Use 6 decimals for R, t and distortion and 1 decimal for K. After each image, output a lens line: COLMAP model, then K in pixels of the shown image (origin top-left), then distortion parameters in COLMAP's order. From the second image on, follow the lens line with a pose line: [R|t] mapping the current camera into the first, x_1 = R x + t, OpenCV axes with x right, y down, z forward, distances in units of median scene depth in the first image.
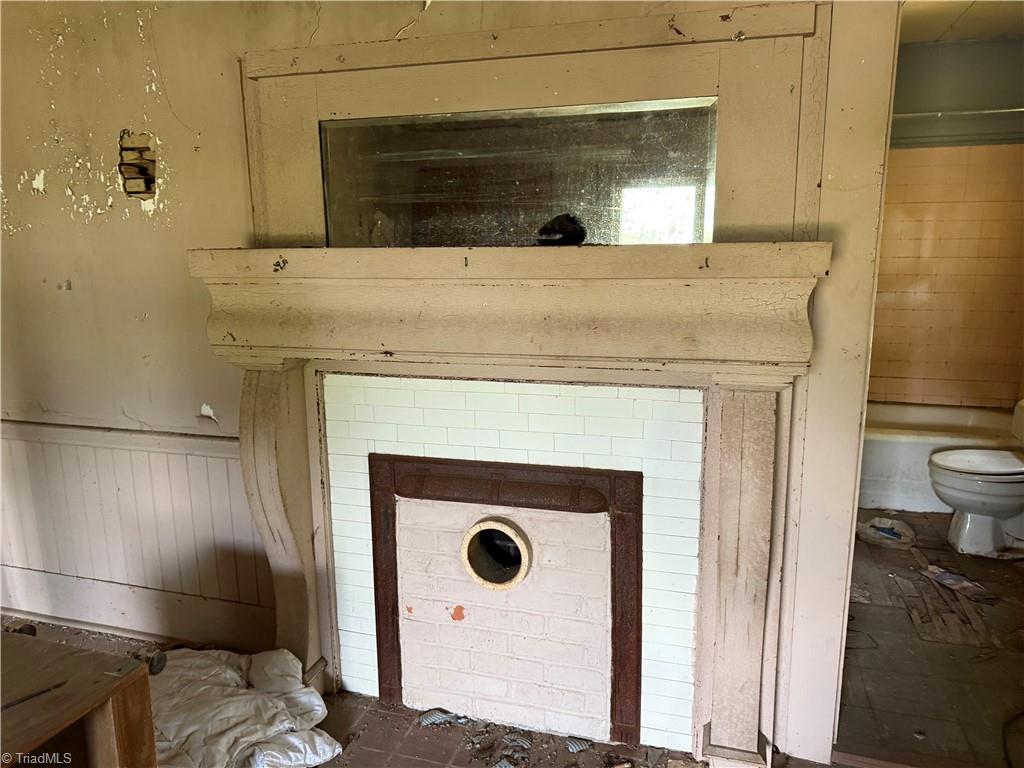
lens RADIAL K [[747.0, 0, 512.5], [0, 747.0, 383.7], [0, 0, 1]] dist [-0.003928, -0.002957]
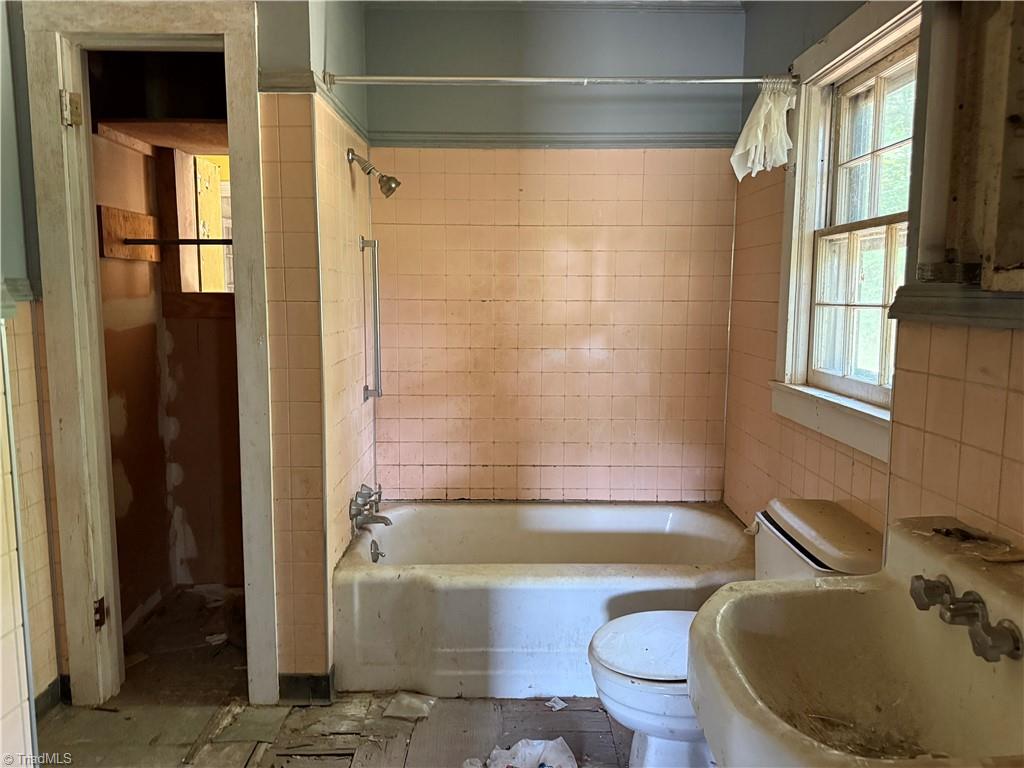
lens RADIAL K [[747.0, 0, 512.3], [0, 747.0, 382.6], [0, 0, 1]] dist [-0.003928, -0.002957]
pose [[0.951256, -0.030372, 0.306903, 0.250404], [0.048772, 0.997431, -0.052462, -0.056752], [-0.304522, 0.064873, 0.950294, 0.344266]]
